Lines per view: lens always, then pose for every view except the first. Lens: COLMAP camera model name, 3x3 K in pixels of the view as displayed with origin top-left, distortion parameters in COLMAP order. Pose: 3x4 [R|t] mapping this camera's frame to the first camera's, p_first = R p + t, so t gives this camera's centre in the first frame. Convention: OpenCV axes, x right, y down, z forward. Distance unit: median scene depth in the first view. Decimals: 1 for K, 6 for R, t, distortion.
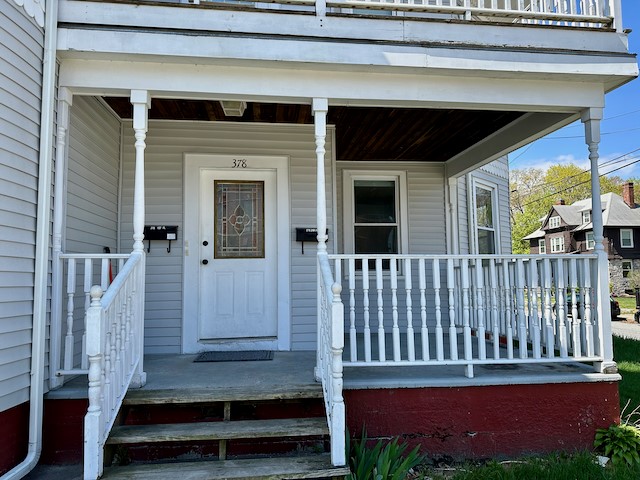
lens RADIAL K [[450.8, 0, 320.0], [0, 450.8, 240.0], [0, 0, 1]] dist [0.034801, -0.003197]
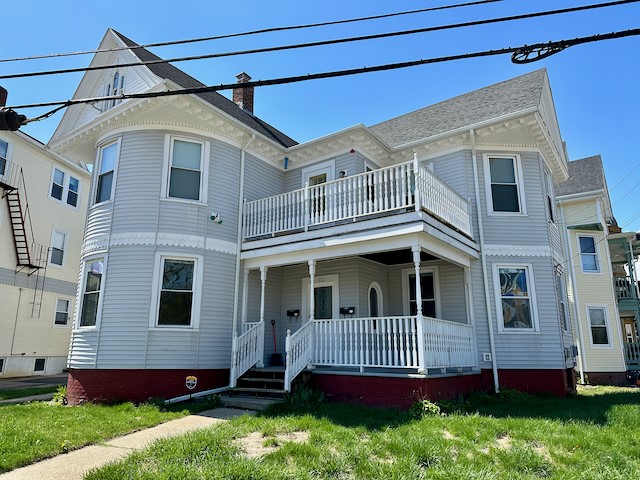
lens RADIAL K [[450.8, 0, 320.0], [0, 450.8, 240.0], [0, 0, 1]] dist [0.034801, -0.003197]
pose [[0.737275, -0.148523, -0.659065, 1.000128], [0.050258, 0.984890, -0.165728, 0.004894], [0.673721, 0.089064, 0.733599, -0.502473]]
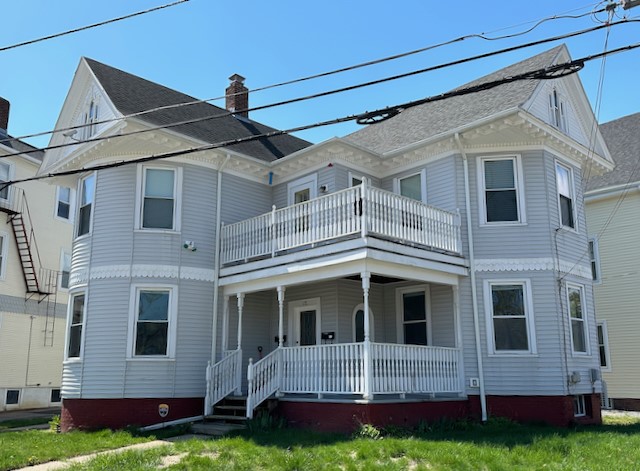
lens RADIAL K [[603.2, 0, 332.8], [0, 603.2, 247.0], [0, 0, 1]] dist [0.053241, -0.009976]
pose [[0.616952, -0.161576, -0.770236, 1.610378], [0.074556, 0.986296, -0.147181, -0.002743], [0.783461, 0.033378, 0.620544, -0.504583]]
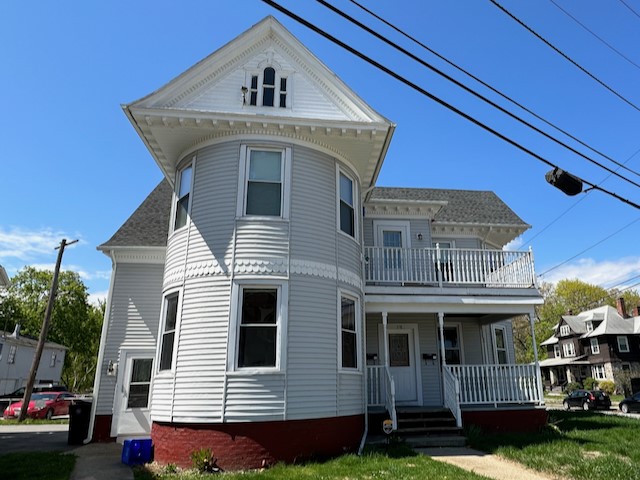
lens RADIAL K [[449.6, 0, 364.7], [0, 449.6, 242.7], [0, 0, 1]] dist [-0.002033, 0.000065]
pose [[0.999200, 0.000826, 0.039972, -0.356741], [0.007968, 0.975612, -0.219358, -0.061530], [-0.039178, 0.219501, 0.974825, -1.144057]]
